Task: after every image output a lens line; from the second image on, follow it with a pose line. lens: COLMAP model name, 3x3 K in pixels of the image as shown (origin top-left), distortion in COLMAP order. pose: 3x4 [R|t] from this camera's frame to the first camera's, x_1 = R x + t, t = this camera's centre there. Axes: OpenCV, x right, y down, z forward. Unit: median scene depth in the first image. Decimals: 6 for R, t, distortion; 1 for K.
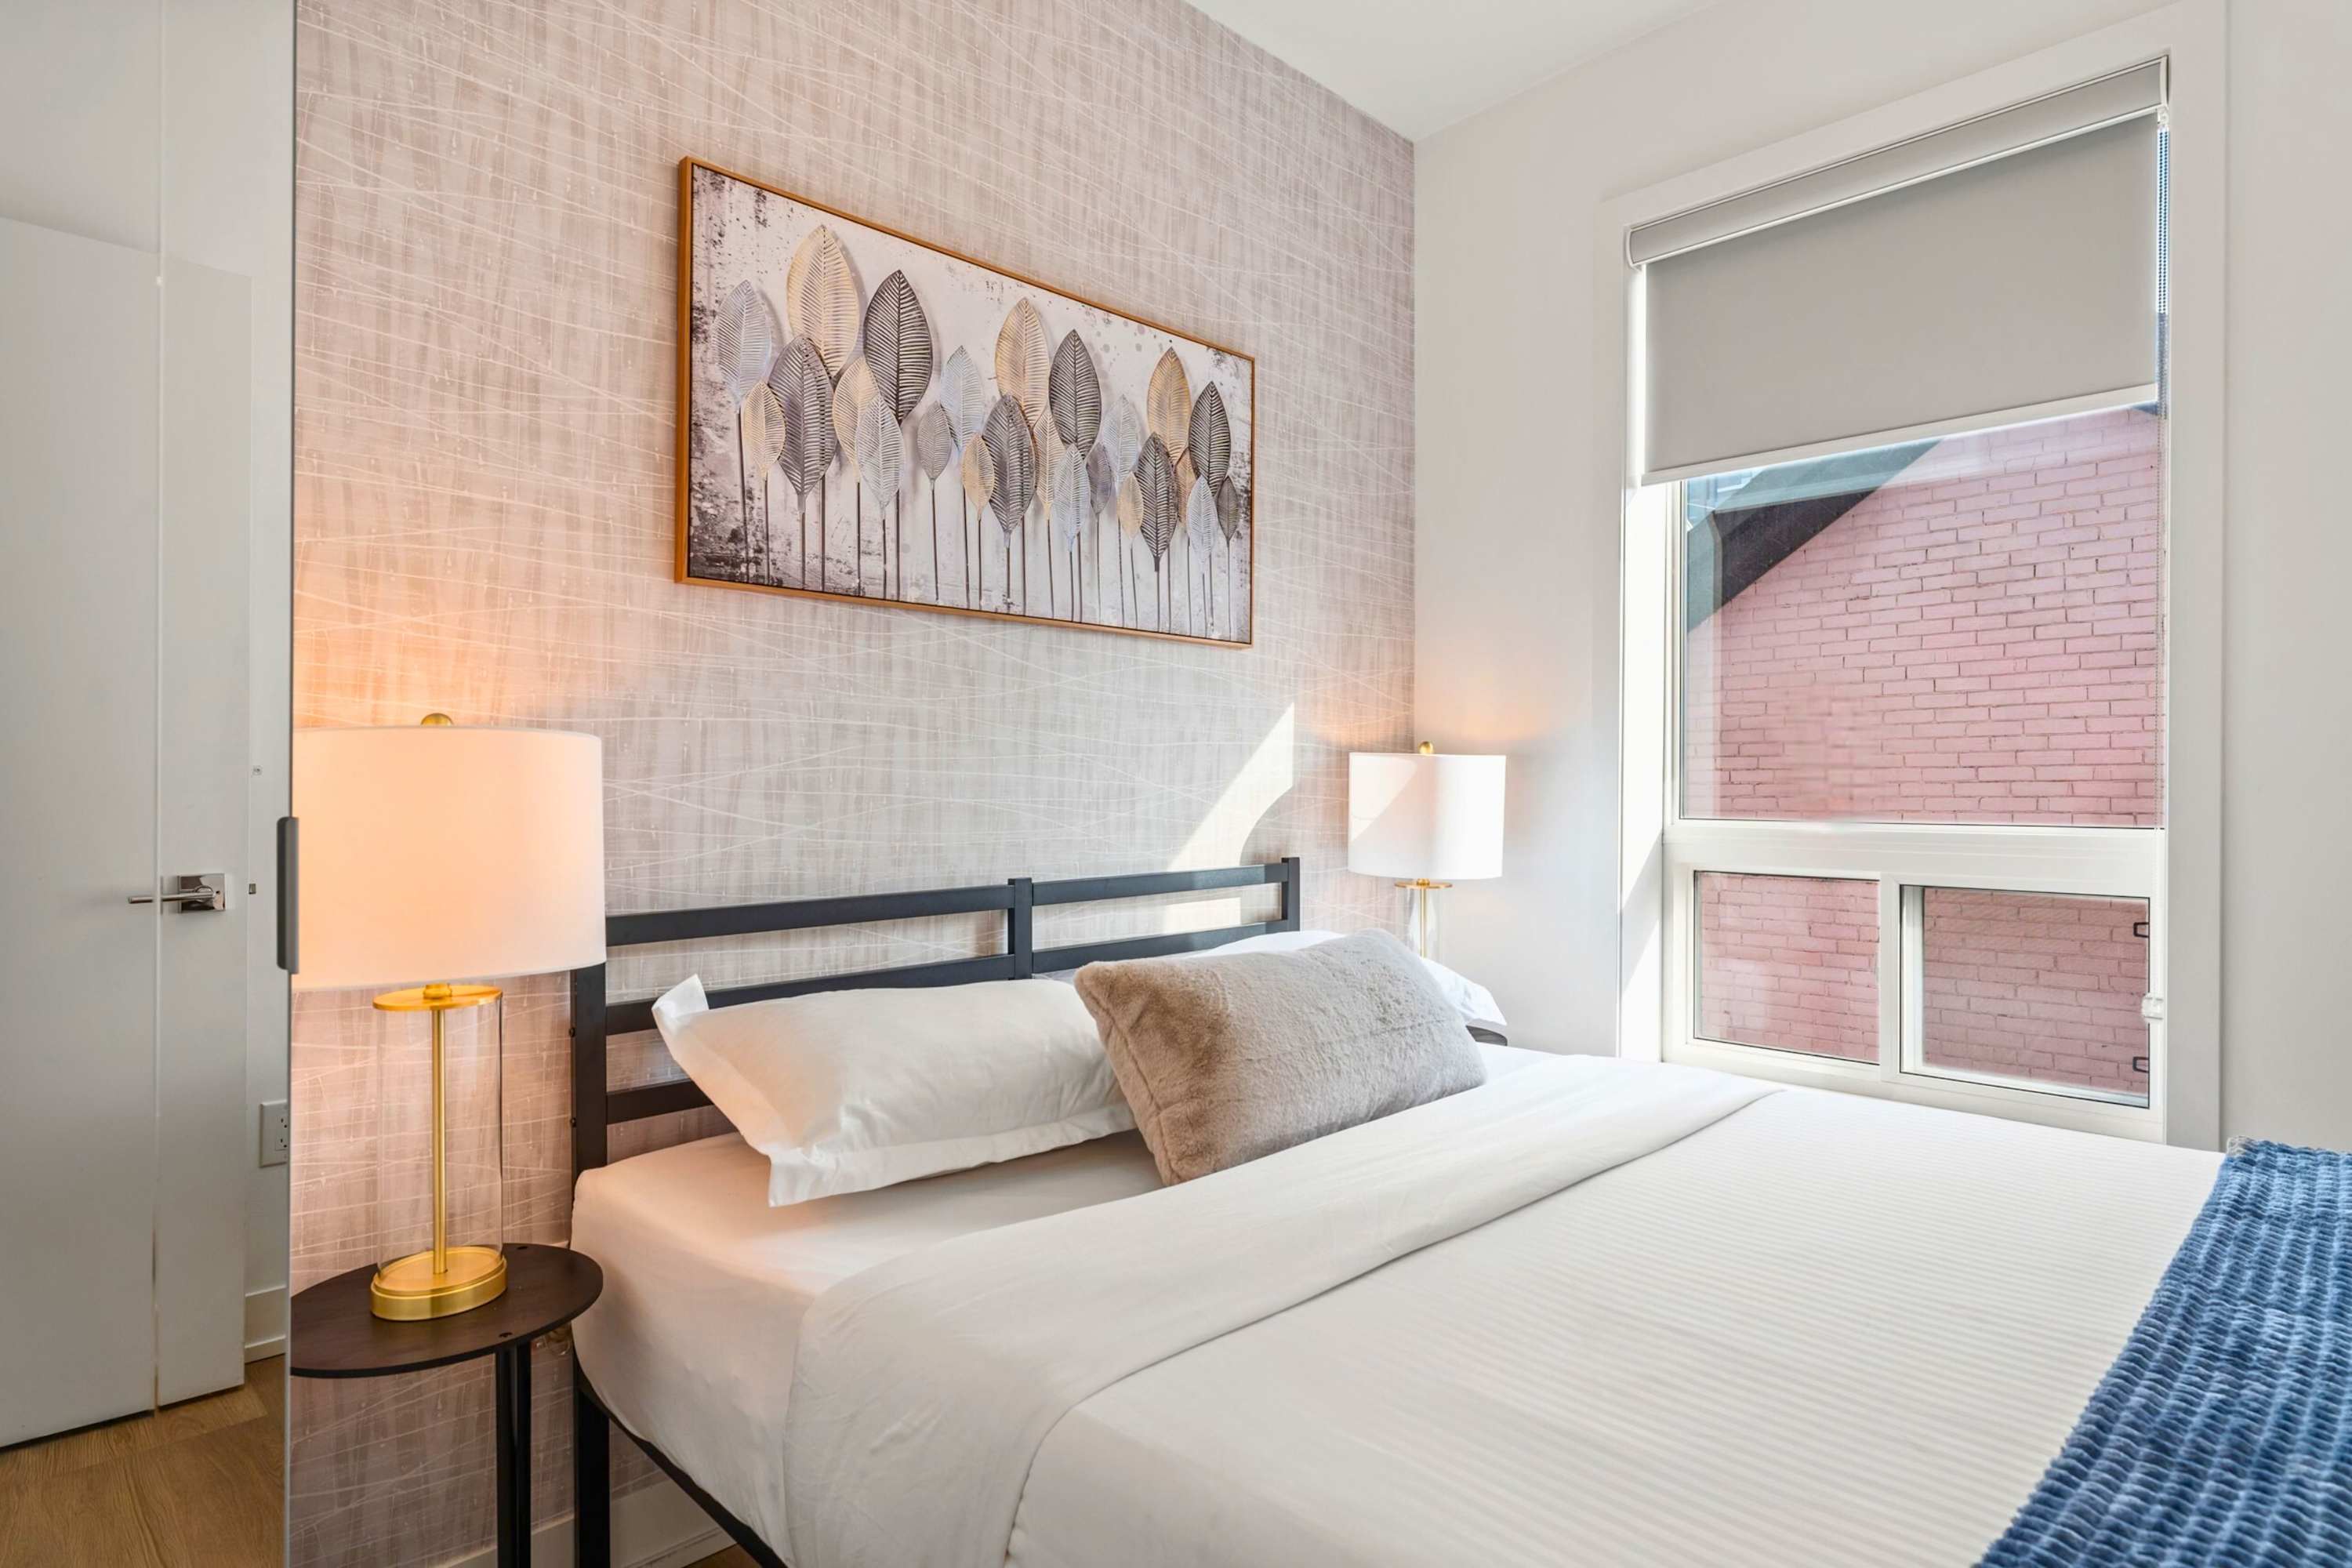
lens RADIAL K [[1255.7, 0, 1173.4], [0, 1255.7, 792.7], [0, 0, 1]] dist [0.003655, -0.003359]
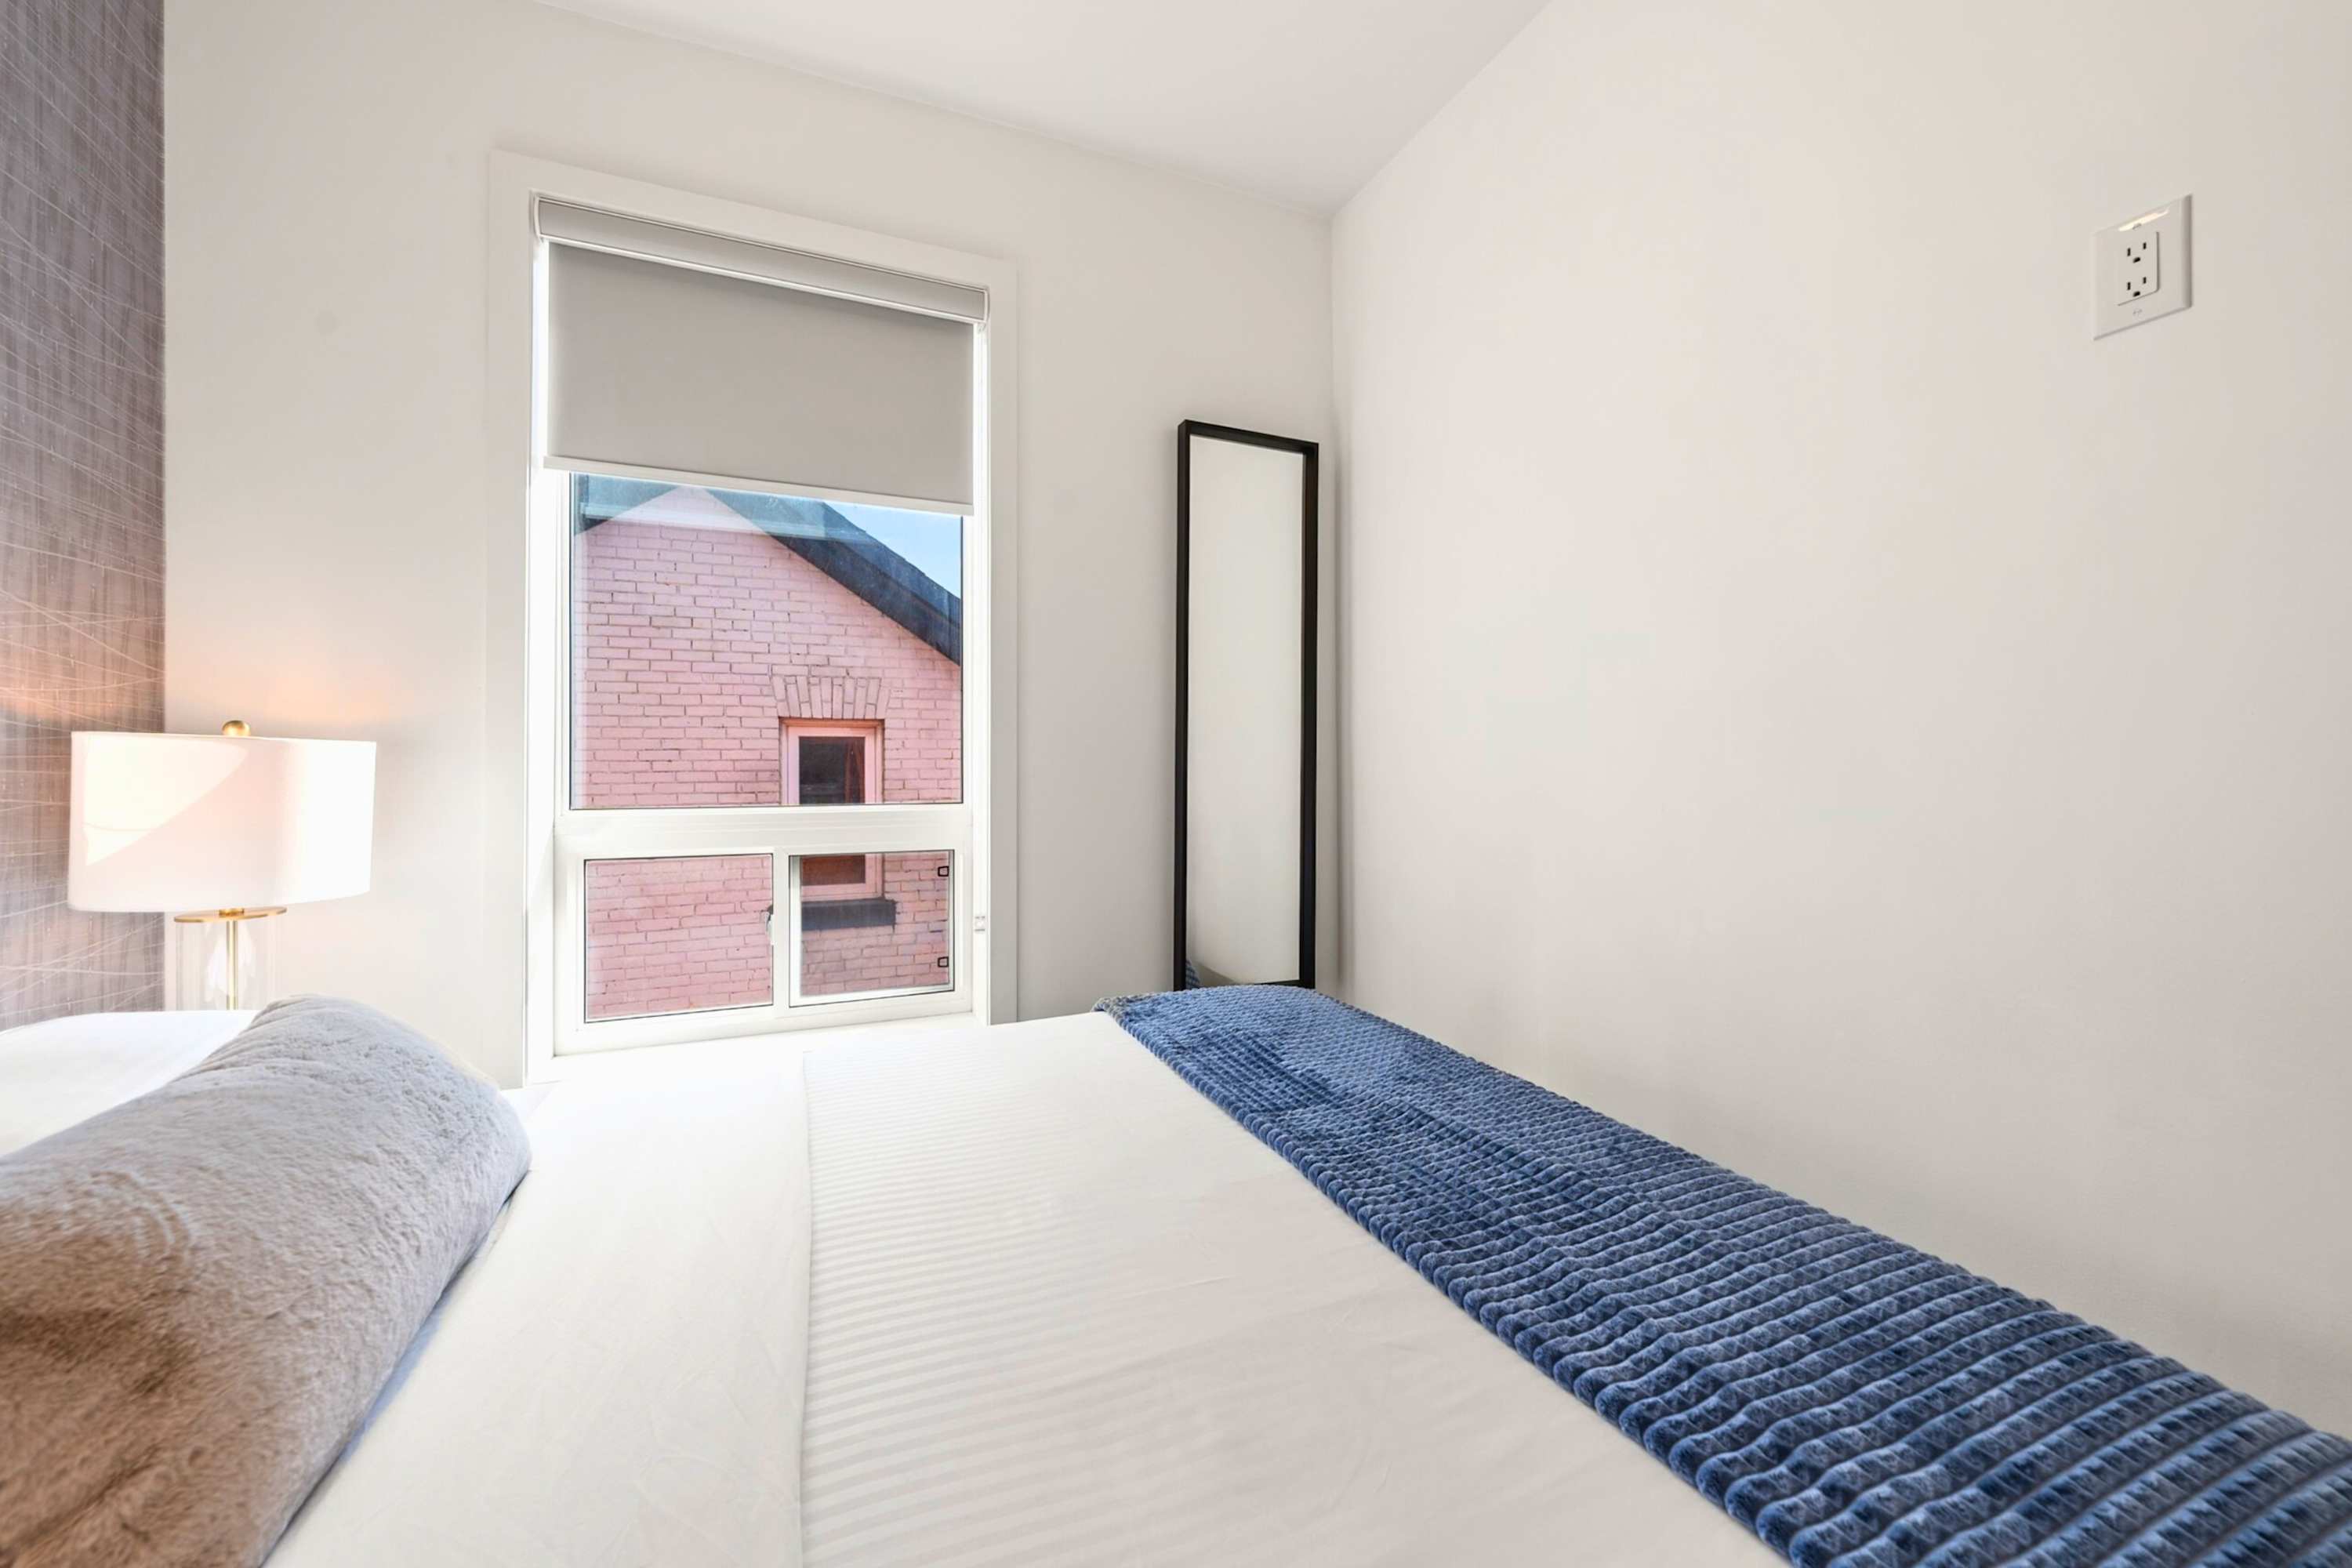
lens RADIAL K [[876.4, 0, 1164.8], [0, 876.4, 772.8], [0, 0, 1]] dist [-0.001876, -0.000114]
pose [[0.363387, -0.003741, 0.931631, -0.087722], [0.010198, 0.999948, 0.000038, -0.004957], [-0.931583, 0.009487, 0.363406, 0.331960]]
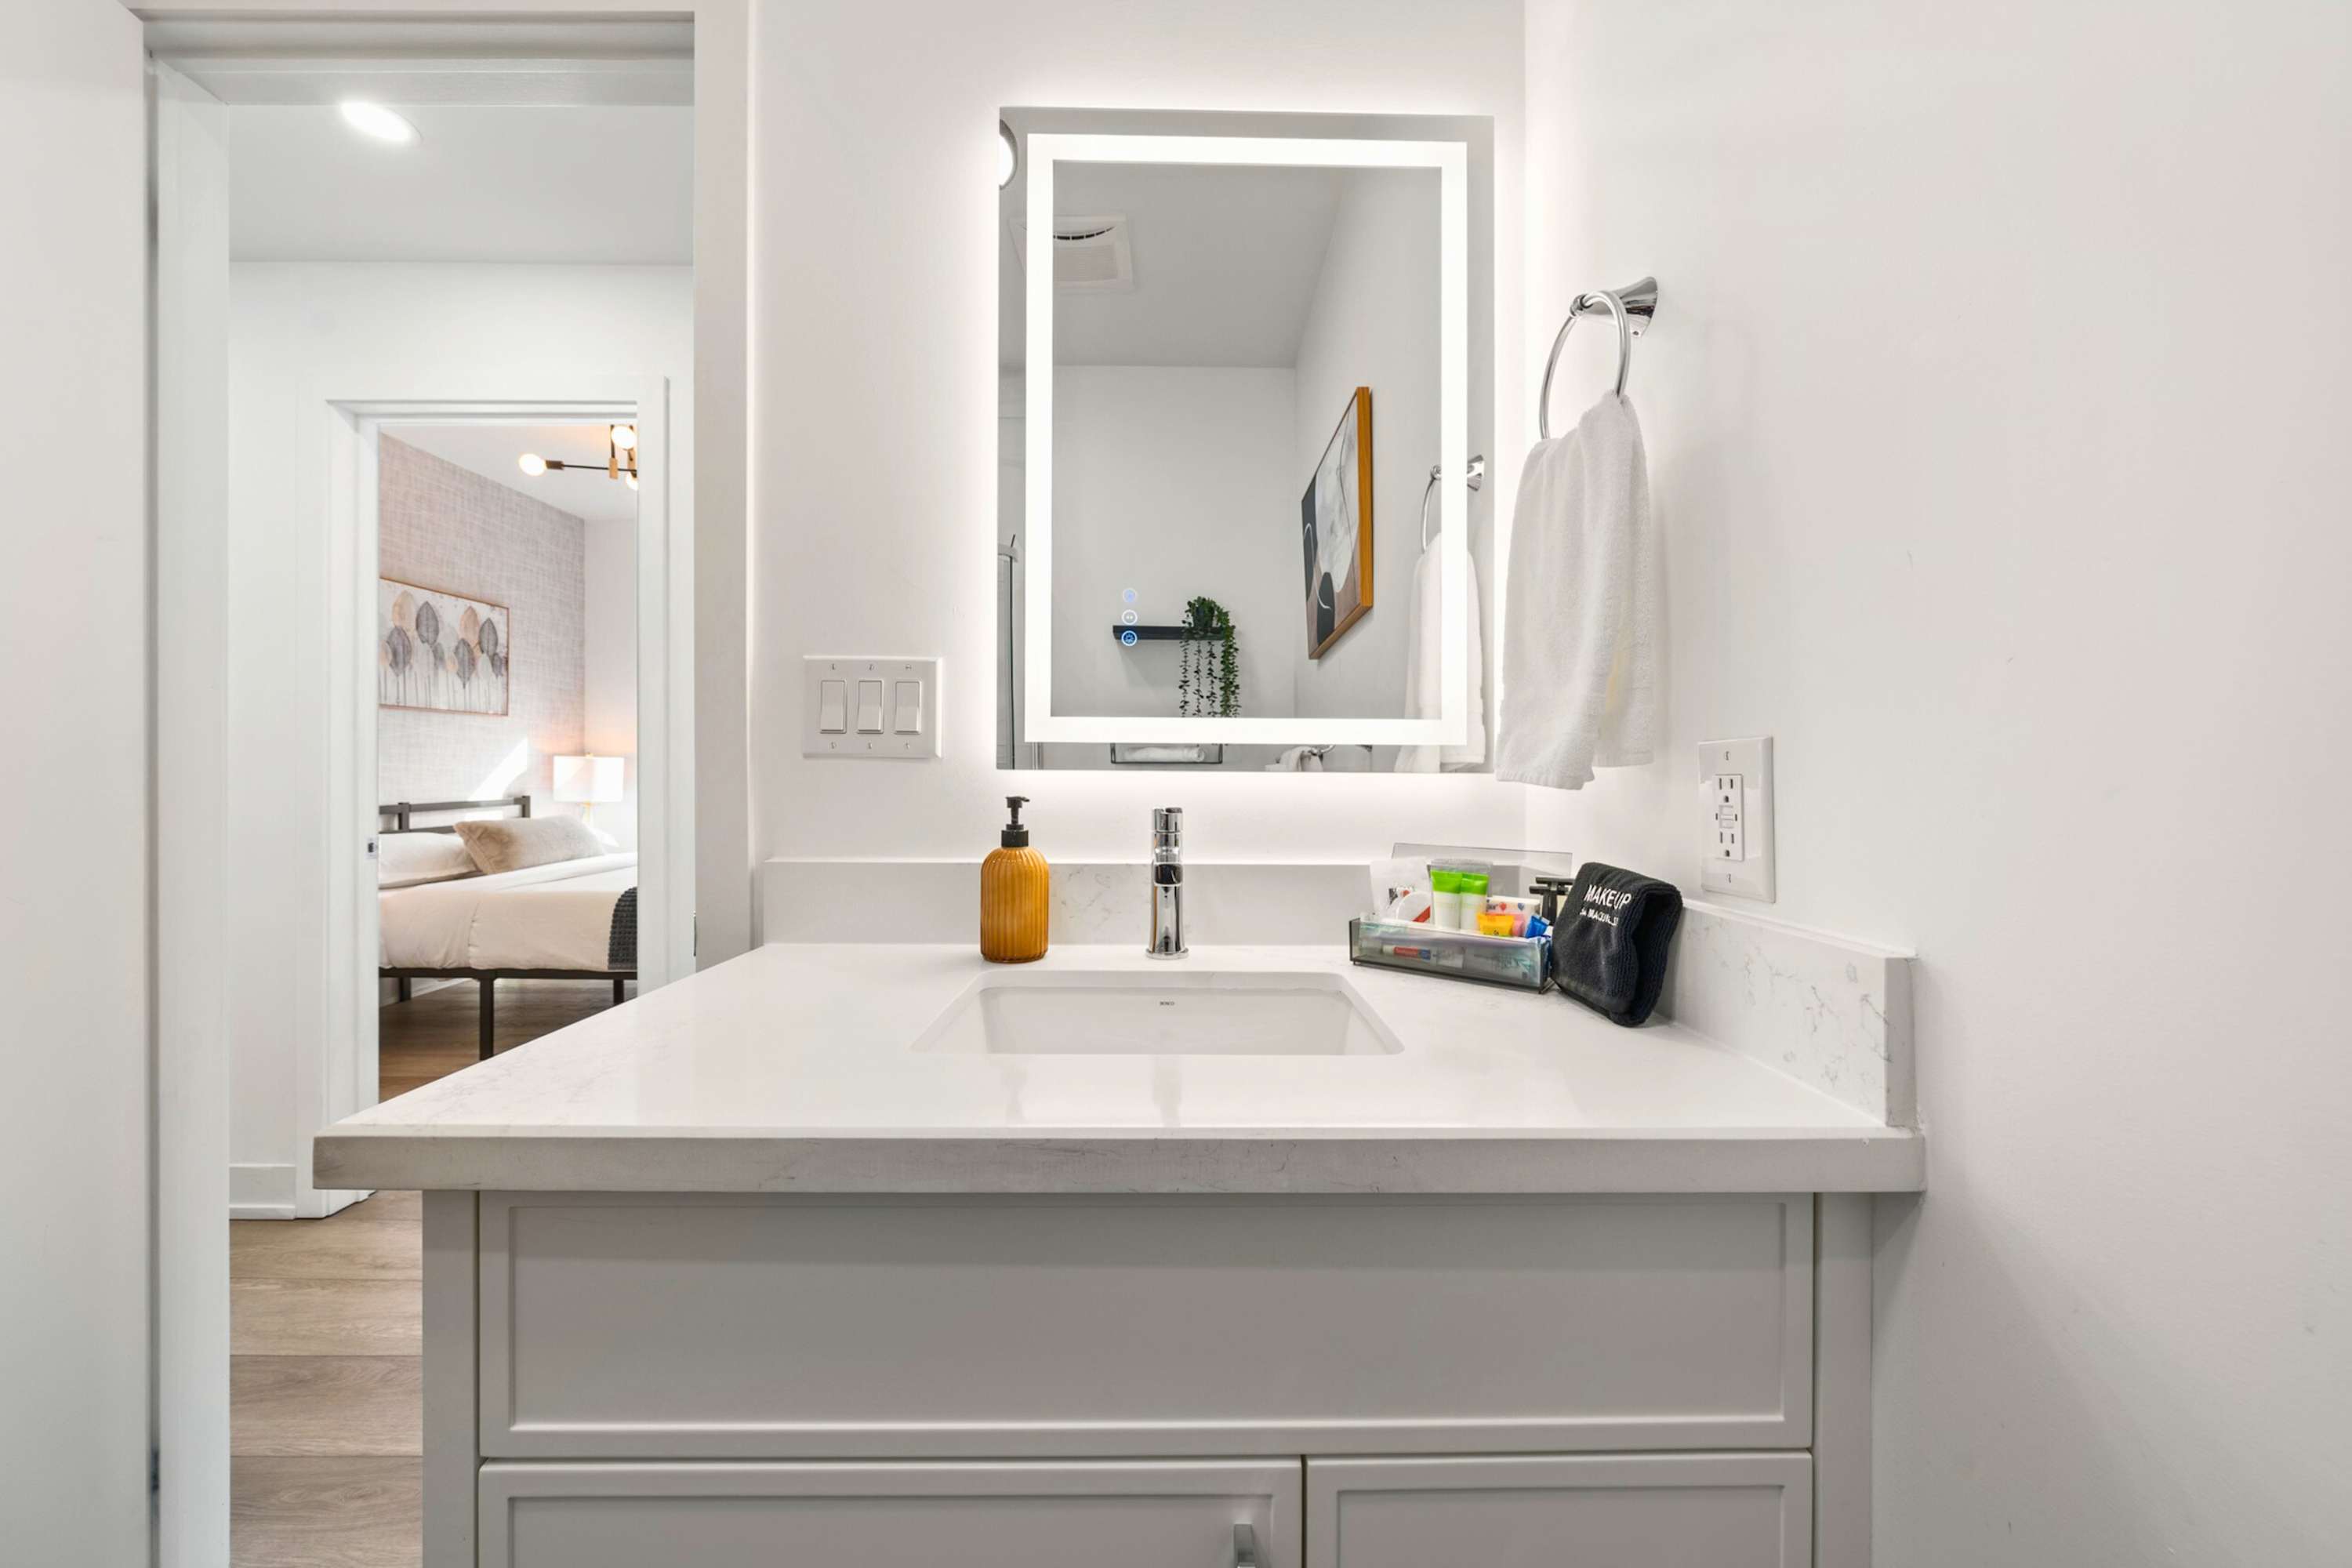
lens RADIAL K [[787.4, 0, 1176.8], [0, 787.4, 769.4], [0, 0, 1]] dist [0.000181, 0.000076]
pose [[0.683841, -0.000588, 0.729631, -0.189224], [0.004753, 0.999982, -0.003649, 0.009064], [-0.729615, 0.005963, 0.683832, -1.195287]]
